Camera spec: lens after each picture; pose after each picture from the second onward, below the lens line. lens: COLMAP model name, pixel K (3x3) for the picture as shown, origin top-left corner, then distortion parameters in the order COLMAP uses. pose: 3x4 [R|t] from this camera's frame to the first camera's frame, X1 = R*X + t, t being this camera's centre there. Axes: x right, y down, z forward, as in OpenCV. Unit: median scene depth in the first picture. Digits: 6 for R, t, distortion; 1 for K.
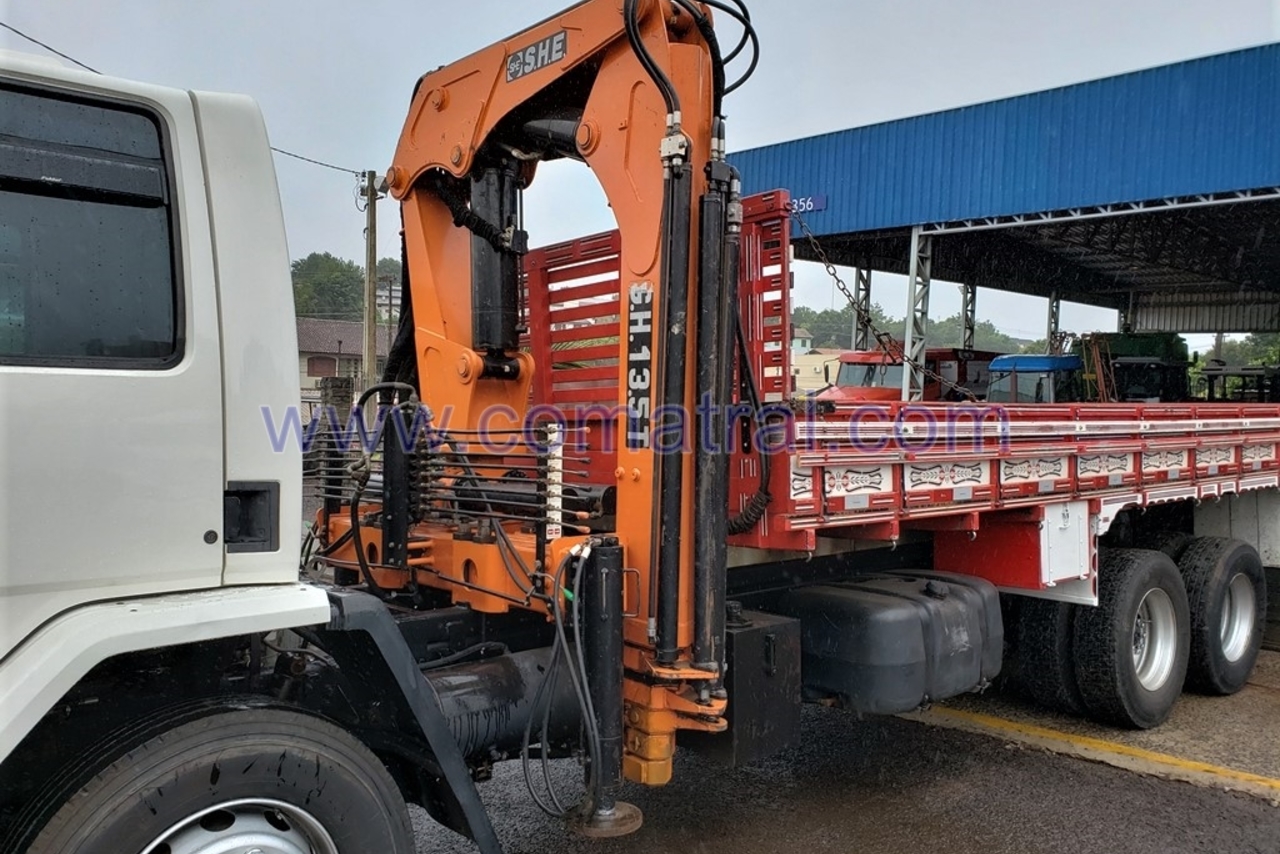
lens RADIAL K [[1108.8, 0, 594.3], [0, 1108.8, 426.9], [0, 0, 1]] dist [0.014850, 0.057479]
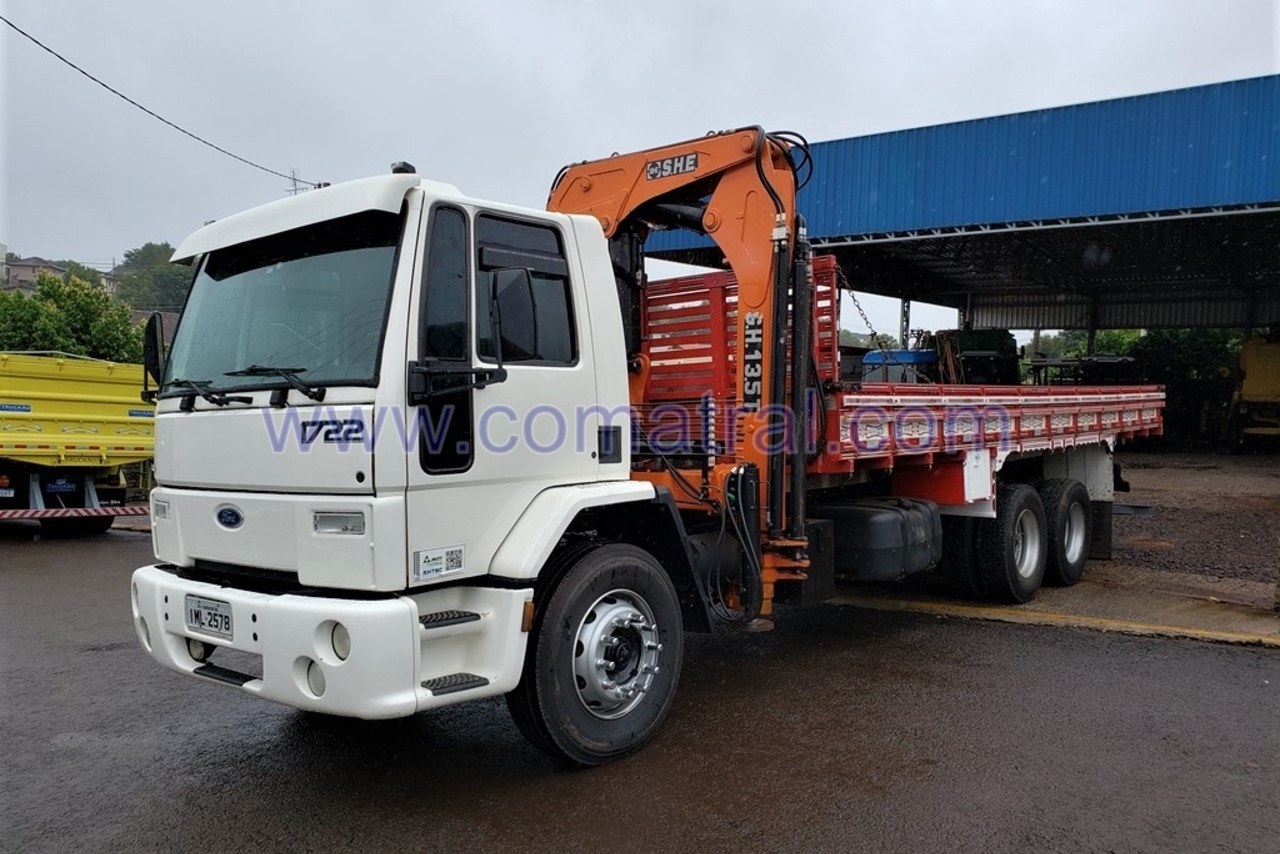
lens RADIAL K [[973.0, 0, 642.0], [0, 973.0, 420.4], [0, 0, 1]] dist [0.069975, -0.012258]
pose [[0.992339, -0.010236, 0.123123, -0.276554], [0.009042, 0.999907, 0.010250, 0.013941], [-0.123216, -0.009058, 0.992339, -0.388731]]
